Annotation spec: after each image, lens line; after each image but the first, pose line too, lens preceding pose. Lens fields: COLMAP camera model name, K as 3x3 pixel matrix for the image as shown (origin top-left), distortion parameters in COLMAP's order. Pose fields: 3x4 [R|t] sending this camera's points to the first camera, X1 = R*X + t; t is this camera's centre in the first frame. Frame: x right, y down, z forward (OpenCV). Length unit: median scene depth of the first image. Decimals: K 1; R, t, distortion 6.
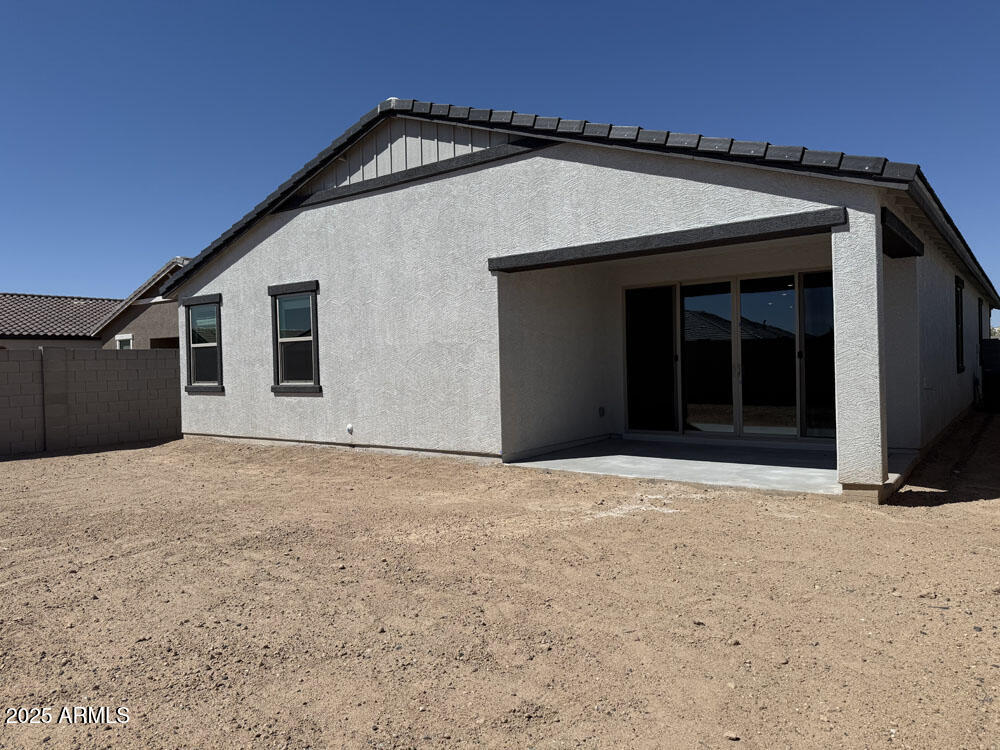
lens RADIAL K [[693.2, 0, 462.4], [0, 693.2, 376.6], [0, 0, 1]] dist [0.023306, -0.000595]
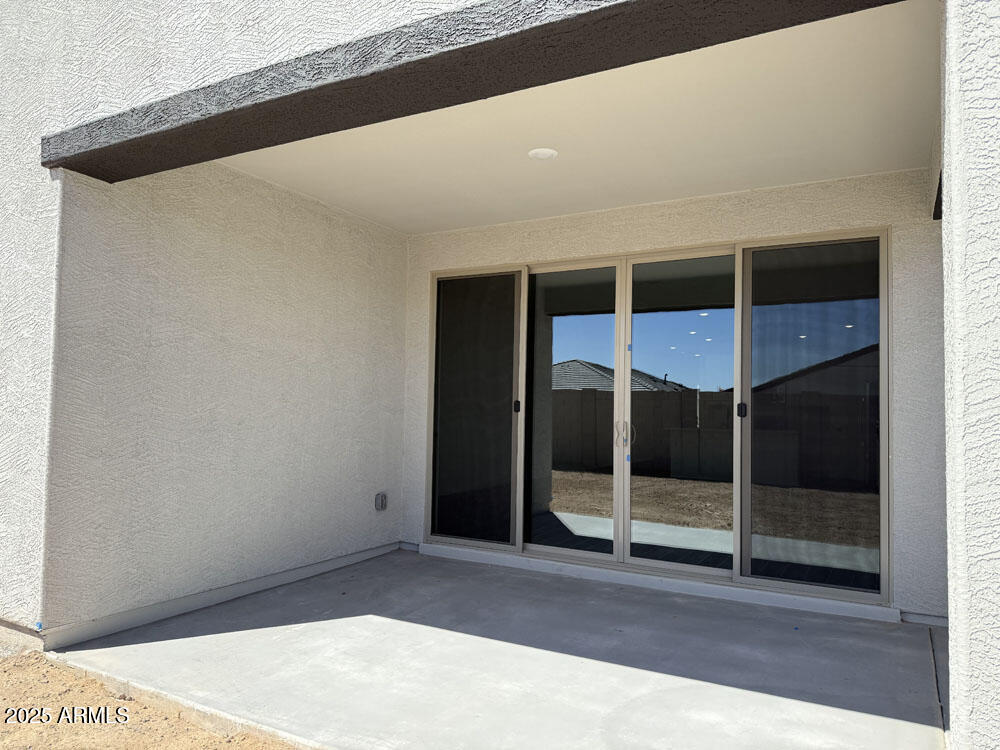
lens RADIAL K [[681.4, 0, 500.0], [0, 681.4, 375.0], [0, 0, 1]] dist [-0.084079, -0.000584]
pose [[0.980814, 0.052954, 0.187619, 0.196641], [-0.039905, 0.996558, -0.072661, -0.012430], [-0.190821, 0.063780, 0.979551, 0.491153]]
